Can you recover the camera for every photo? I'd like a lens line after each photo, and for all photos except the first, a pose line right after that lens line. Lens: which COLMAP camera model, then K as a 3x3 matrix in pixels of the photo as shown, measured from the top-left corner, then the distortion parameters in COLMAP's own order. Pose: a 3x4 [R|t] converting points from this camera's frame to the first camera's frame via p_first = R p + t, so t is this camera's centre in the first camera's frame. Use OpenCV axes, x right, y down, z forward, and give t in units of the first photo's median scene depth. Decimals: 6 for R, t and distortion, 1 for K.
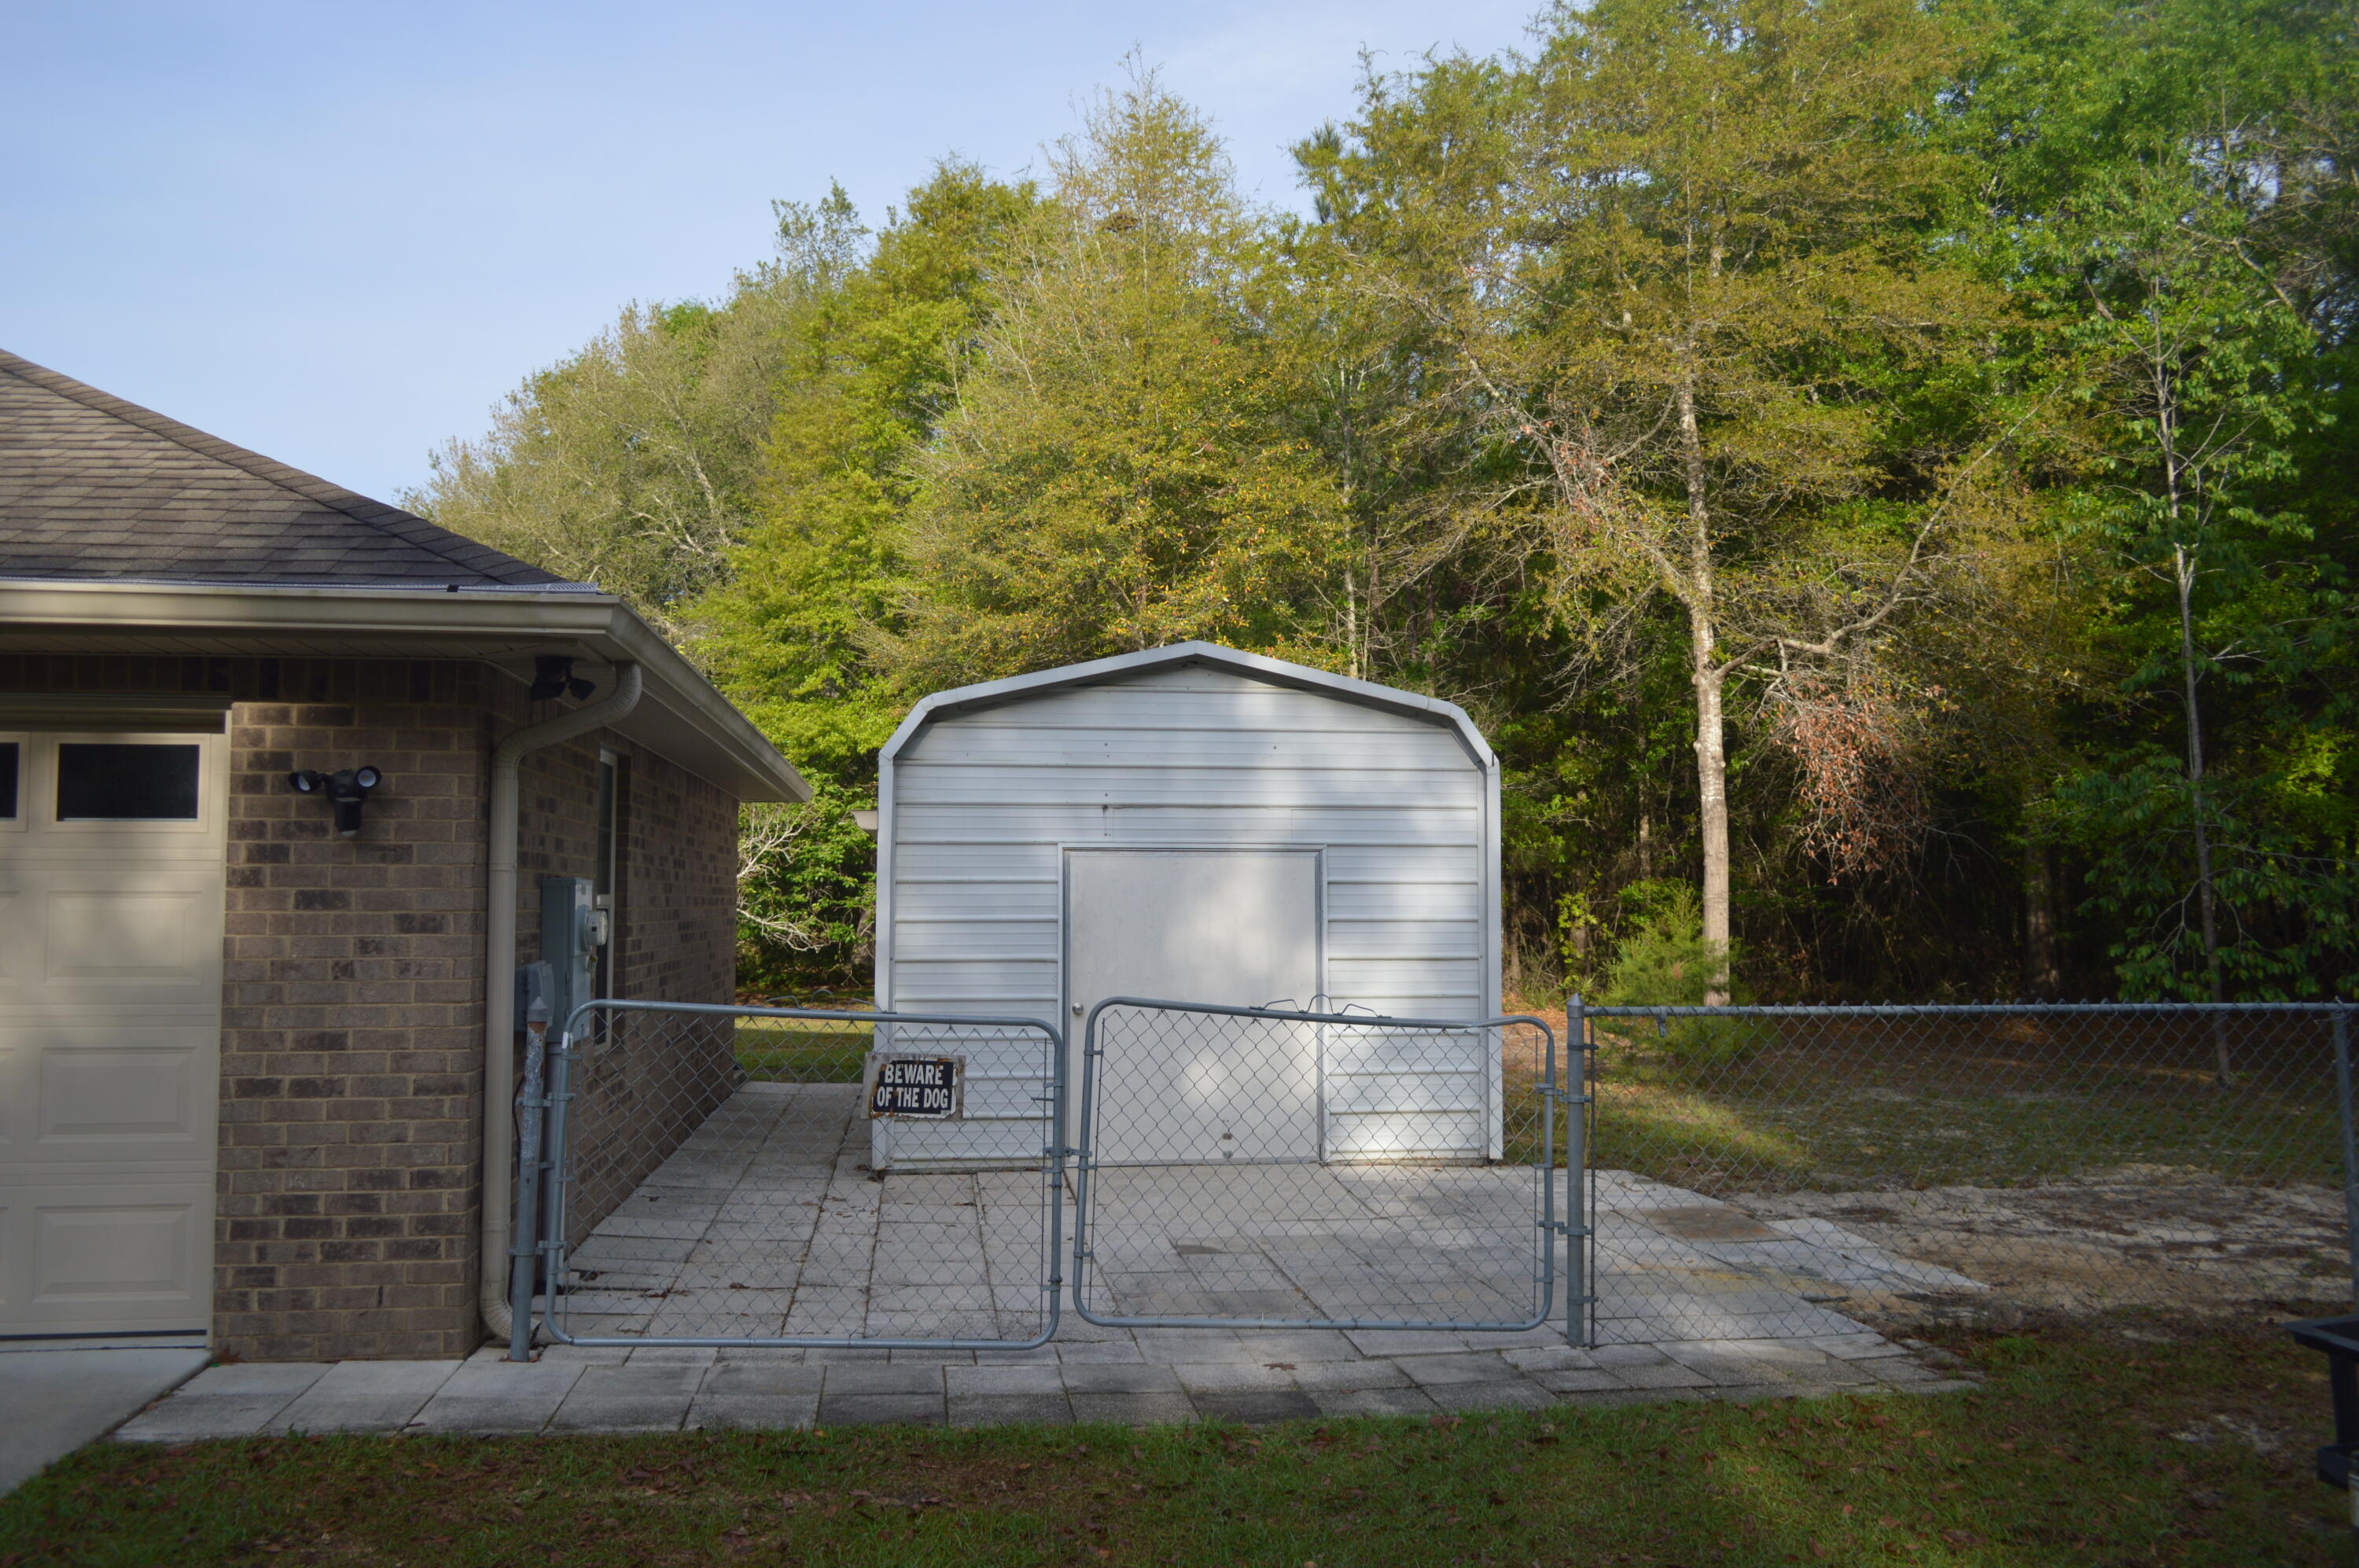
lens RADIAL K [[1842.8, 0, 1184.5], [0, 1842.8, 782.9], [0, 0, 1]] dist [-0.017690, 0.009447]
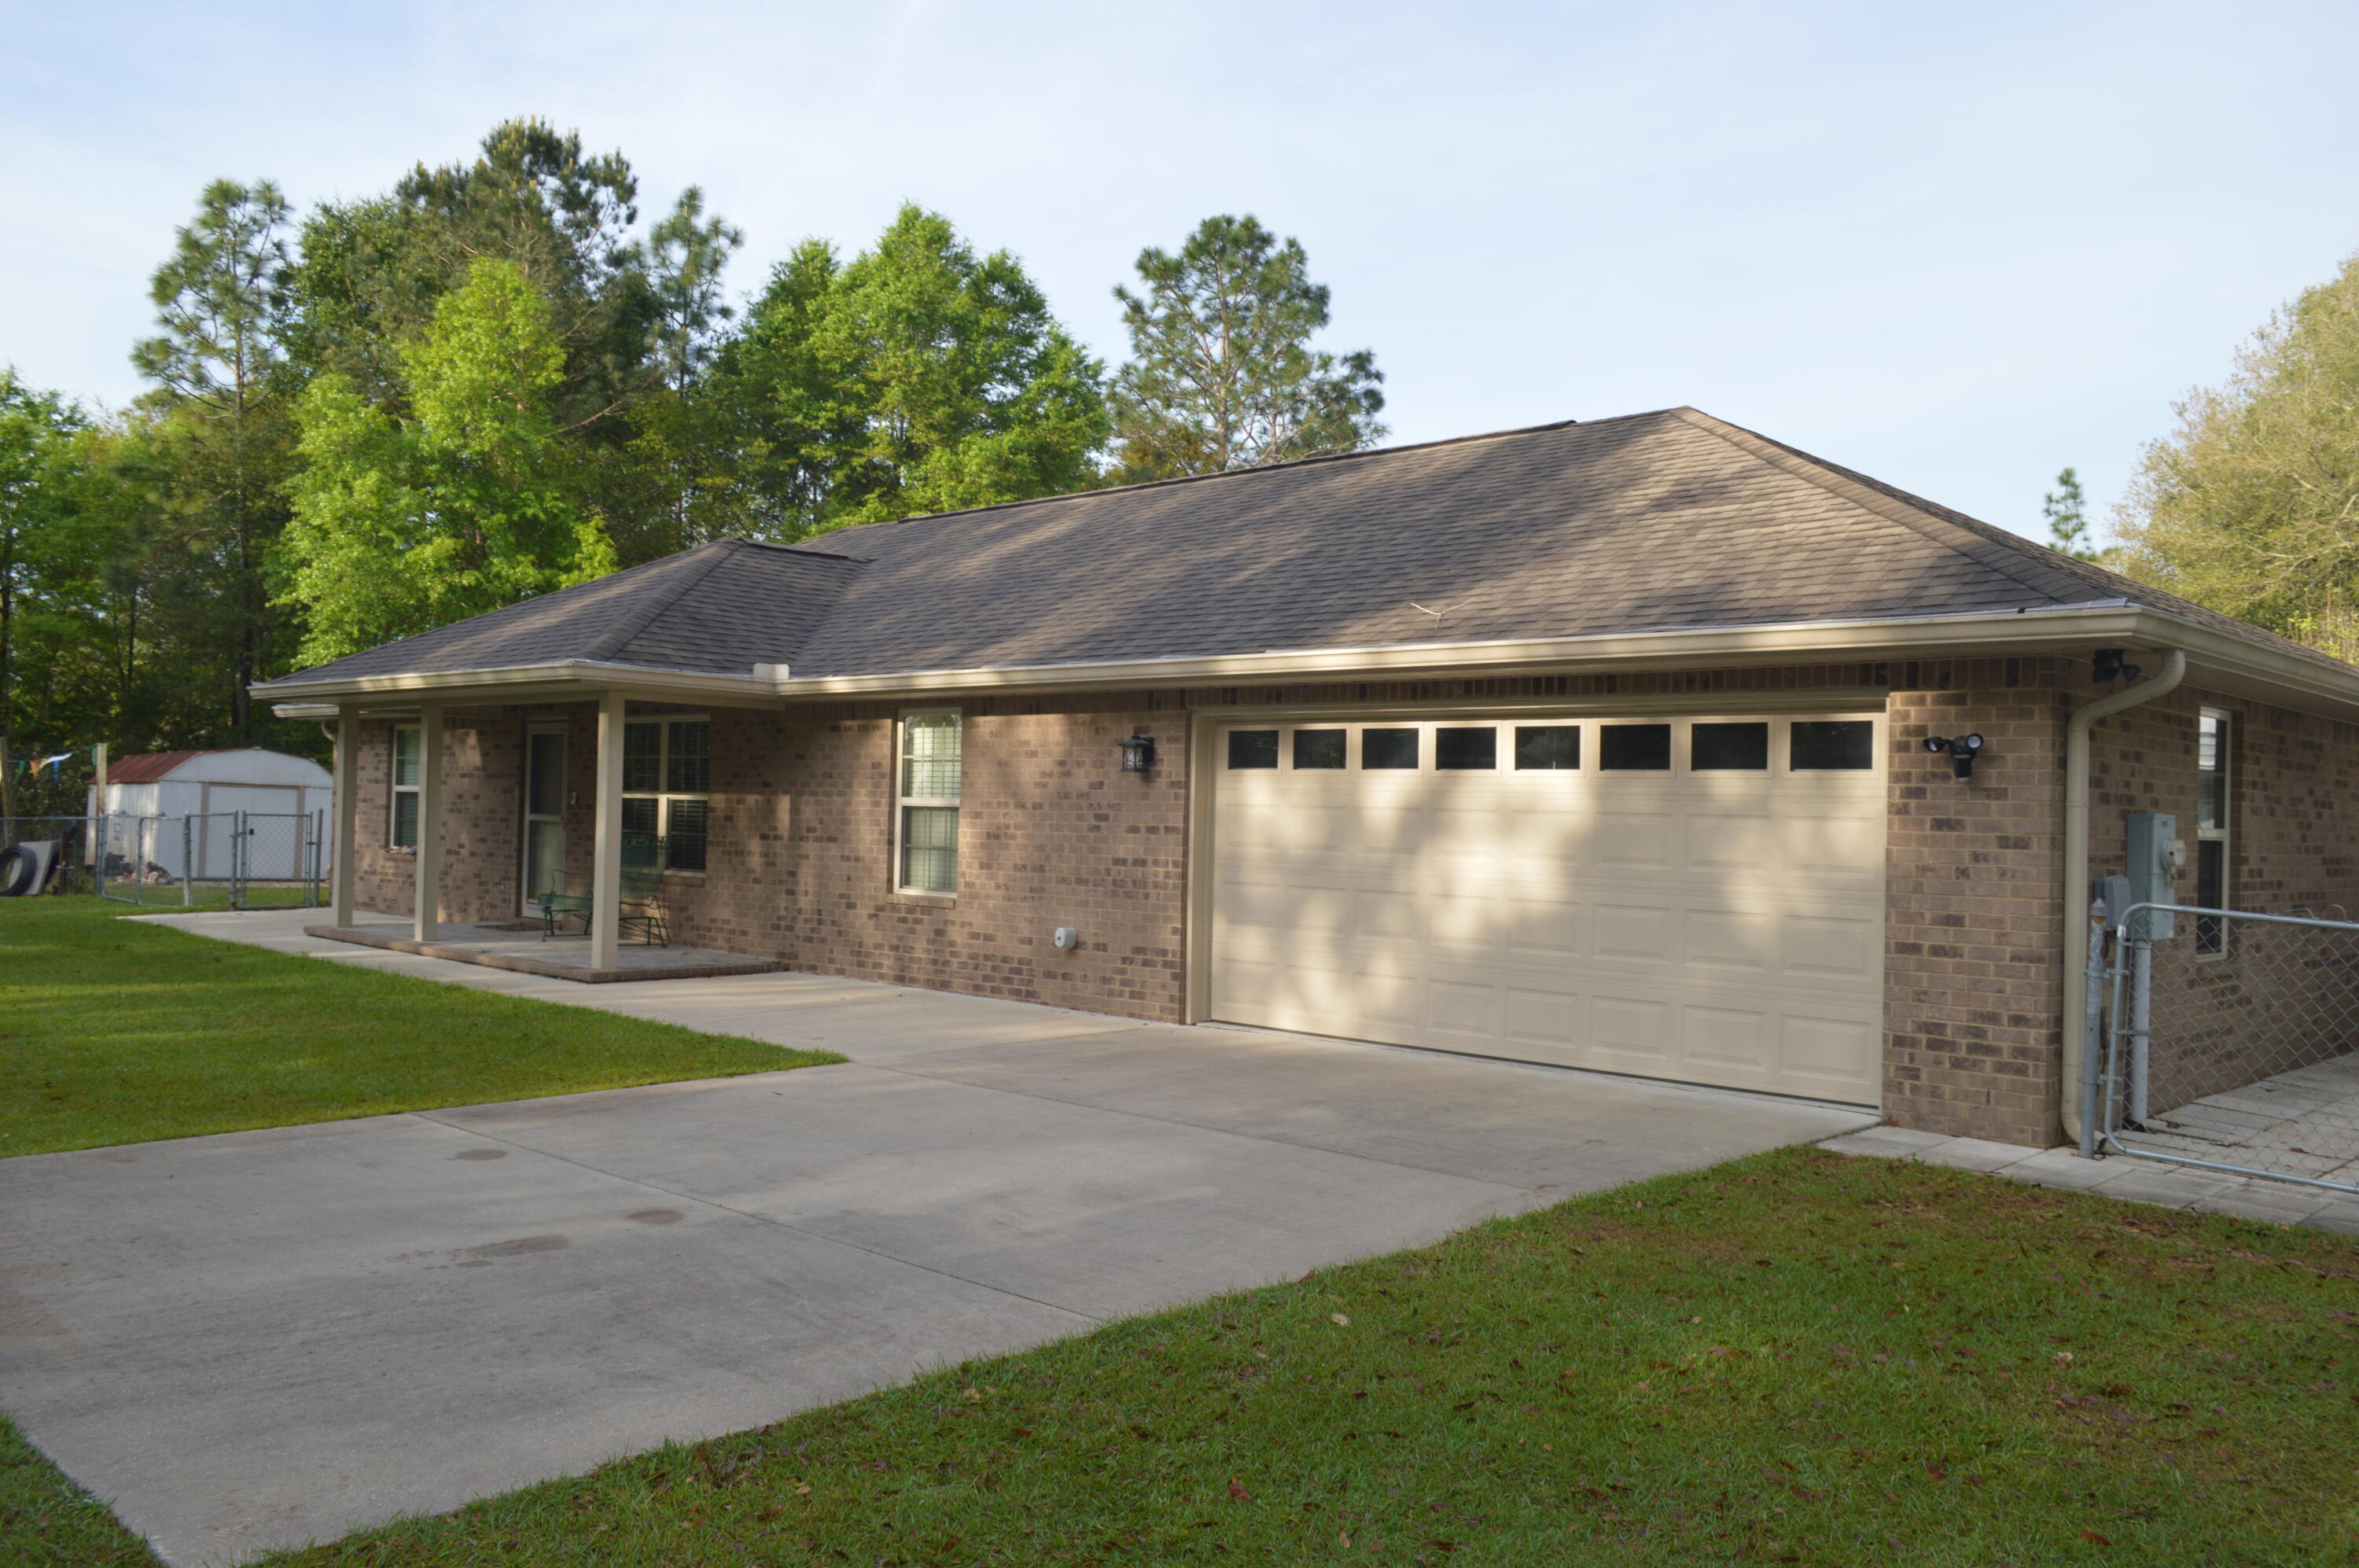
lens RADIAL K [[1842.8, 0, 1184.3], [0, 1842.8, 783.7], [0, 0, 1]] dist [-0.017690, 0.009447]
pose [[0.615066, 0.001765, -0.788473, 0.315833], [0.024231, 0.999483, 0.021139, -0.015080], [0.788103, -0.032107, 0.614705, -0.387710]]
